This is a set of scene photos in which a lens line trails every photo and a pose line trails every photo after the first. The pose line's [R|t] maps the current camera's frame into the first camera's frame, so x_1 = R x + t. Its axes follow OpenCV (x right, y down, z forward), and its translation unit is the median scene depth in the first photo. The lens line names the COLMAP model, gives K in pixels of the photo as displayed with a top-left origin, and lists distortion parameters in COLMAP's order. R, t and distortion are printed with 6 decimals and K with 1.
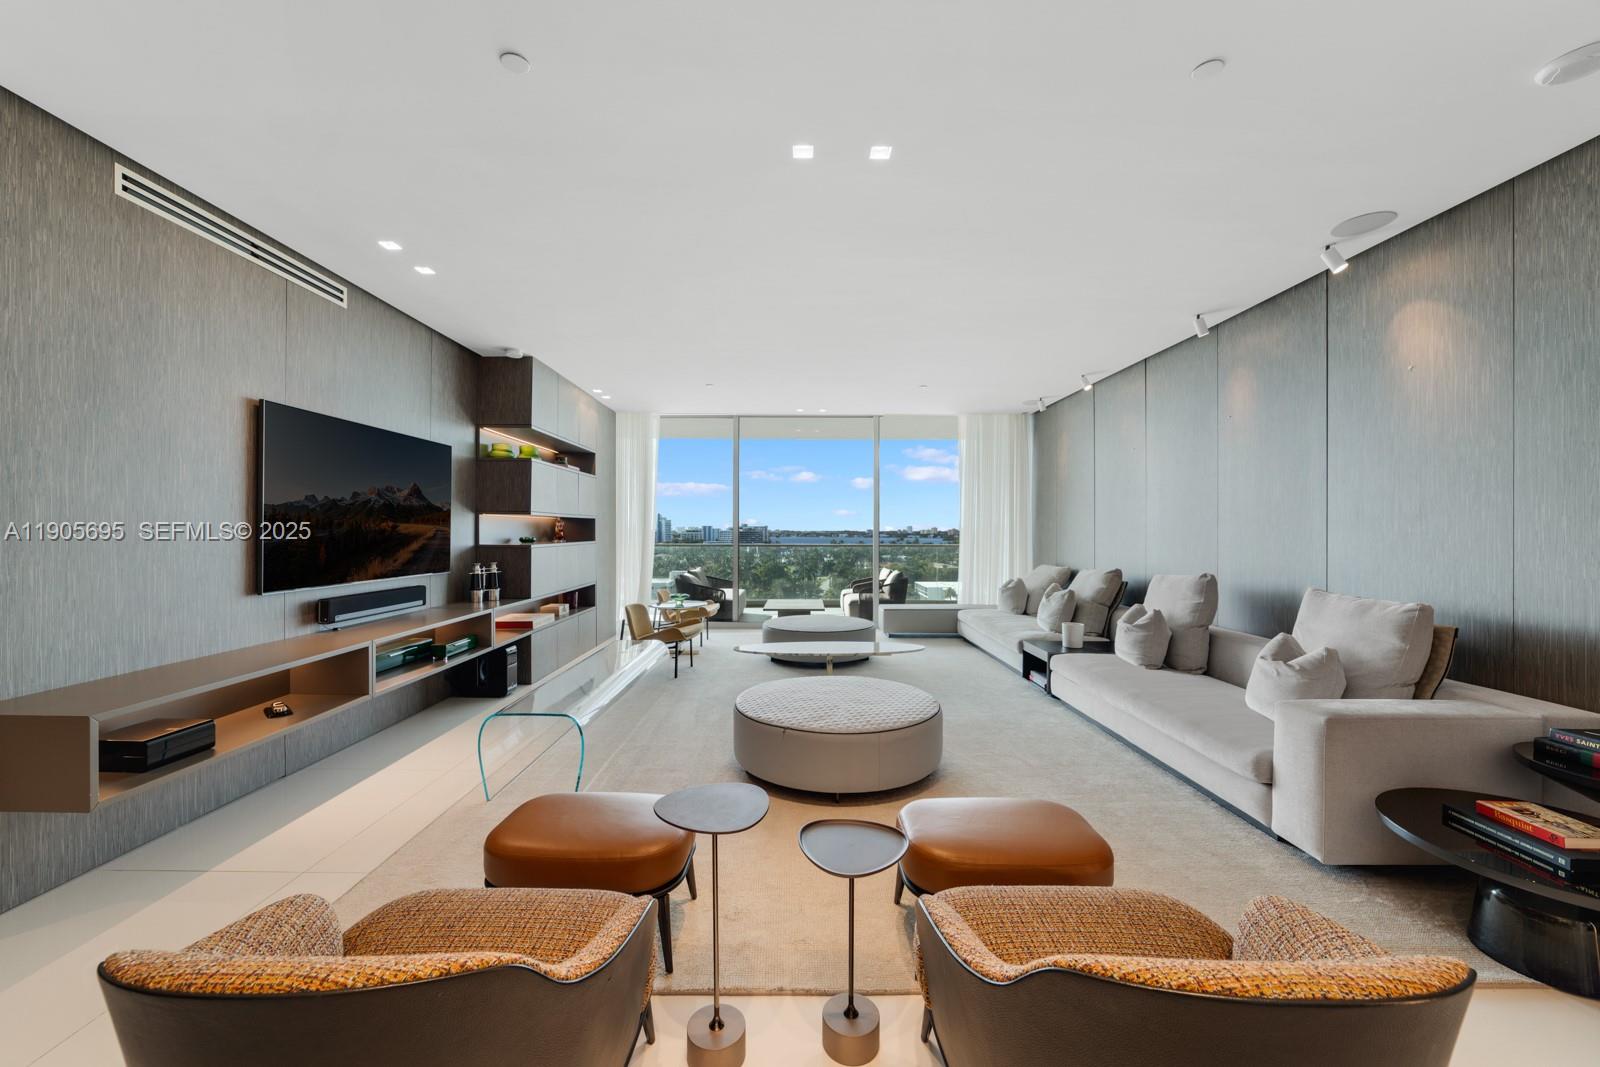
lens RADIAL K [[630.1, 0, 786.4], [0, 630.1, 530.7], [0, 0, 1]] dist [-0.012388, 0.000377]
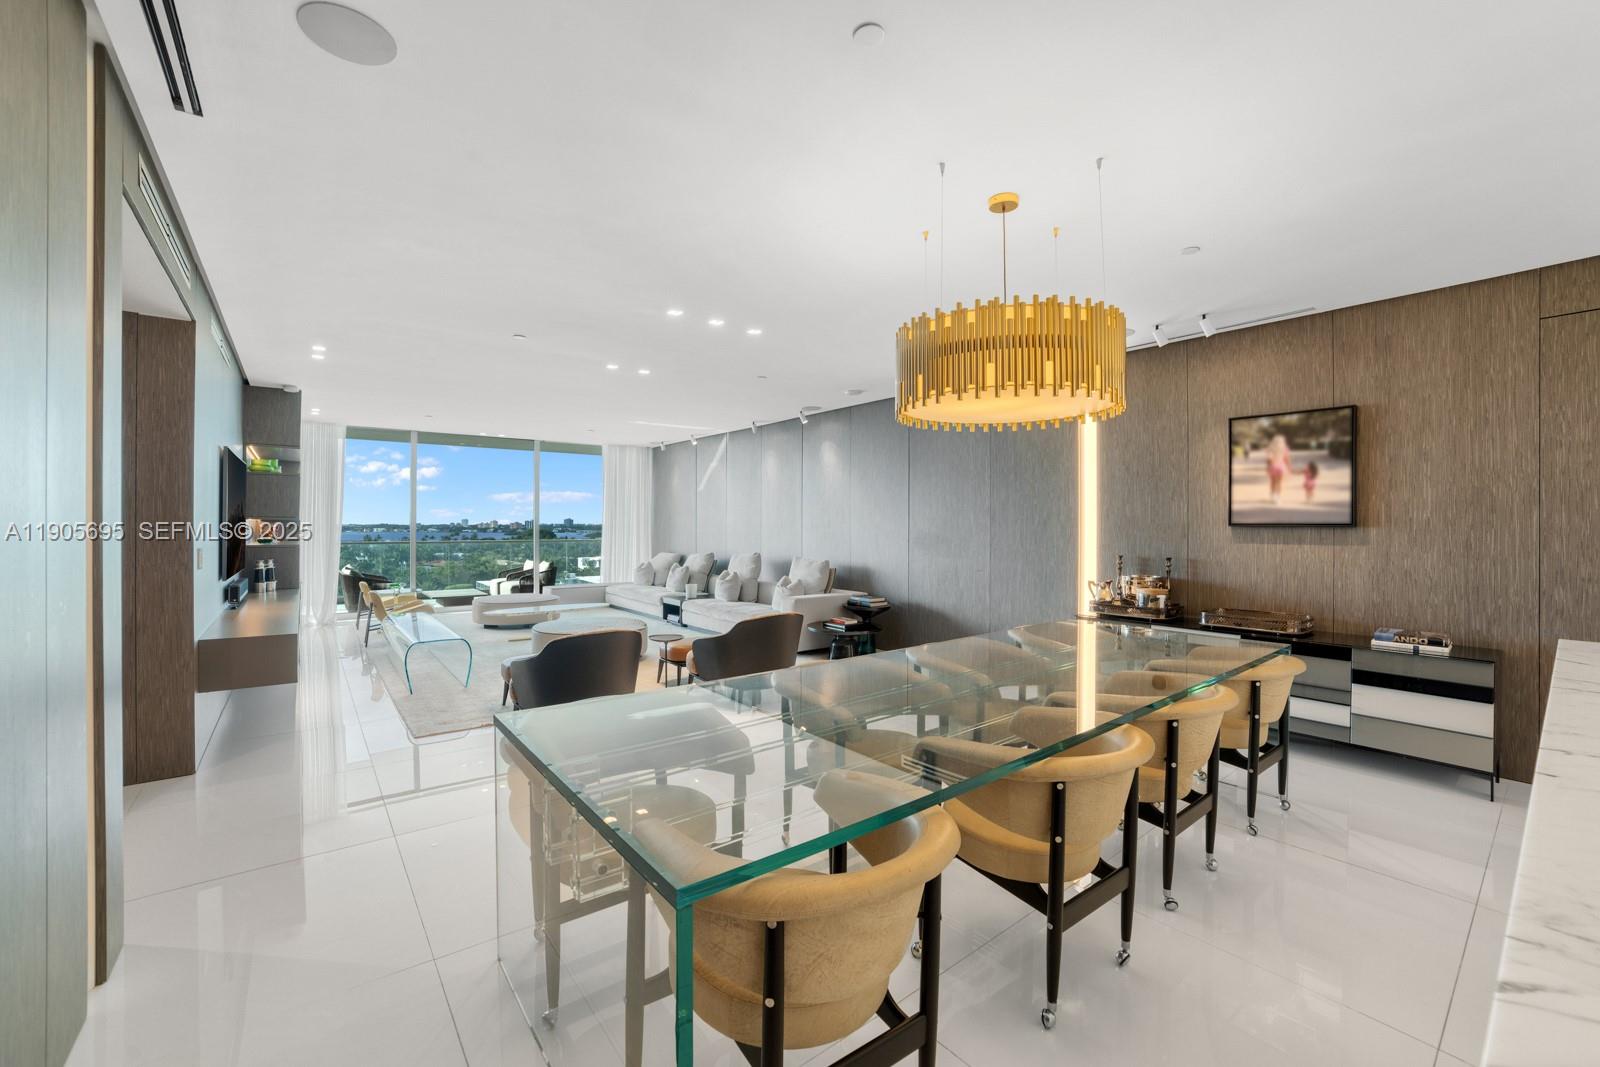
lens RADIAL K [[630.1, 0, 802.1], [0, 630.1, 528.9], [0, 0, 1]] dist [-0.012388, 0.000377]
pose [[0.780852, -0.001368, 0.624714, -0.420634], [-0.002238, 0.999985, 0.004986, -0.016772], [-0.624712, -0.005292, 0.780837, -0.589847]]
